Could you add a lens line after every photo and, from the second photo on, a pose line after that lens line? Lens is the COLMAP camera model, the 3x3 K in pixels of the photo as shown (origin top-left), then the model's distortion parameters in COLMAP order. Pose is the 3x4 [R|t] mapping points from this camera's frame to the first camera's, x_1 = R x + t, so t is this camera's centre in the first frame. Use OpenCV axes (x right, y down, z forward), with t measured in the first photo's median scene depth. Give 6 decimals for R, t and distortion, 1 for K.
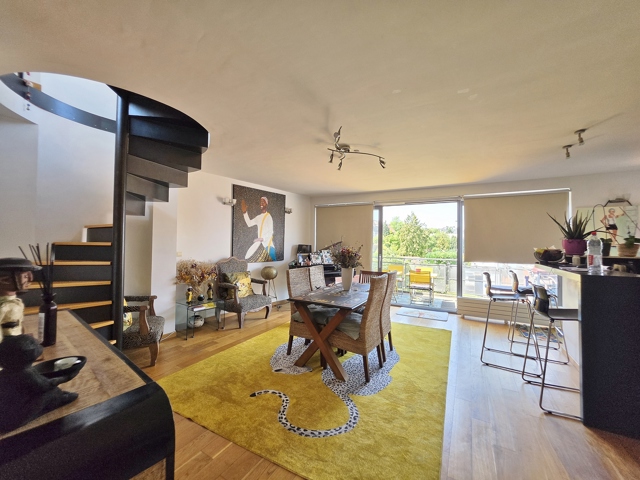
lens RADIAL K [[255.9, 0, 317.8], [0, 255.9, 240.1], [0, 0, 1]] dist [-0.003141, 0.000113]
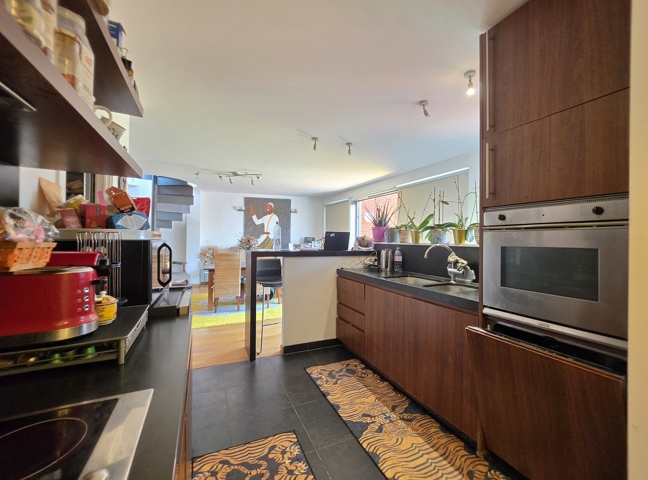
lens RADIAL K [[259.1, 0, 323.4], [0, 259.1, 237.2], [0, 0, 1]] dist [-0.003141, 0.000113]
pose [[0.821406, -0.006618, -0.570306, 0.889490], [0.009074, 0.999958, 0.001464, 0.021539], [0.570272, -0.006378, 0.821431, -0.000847]]
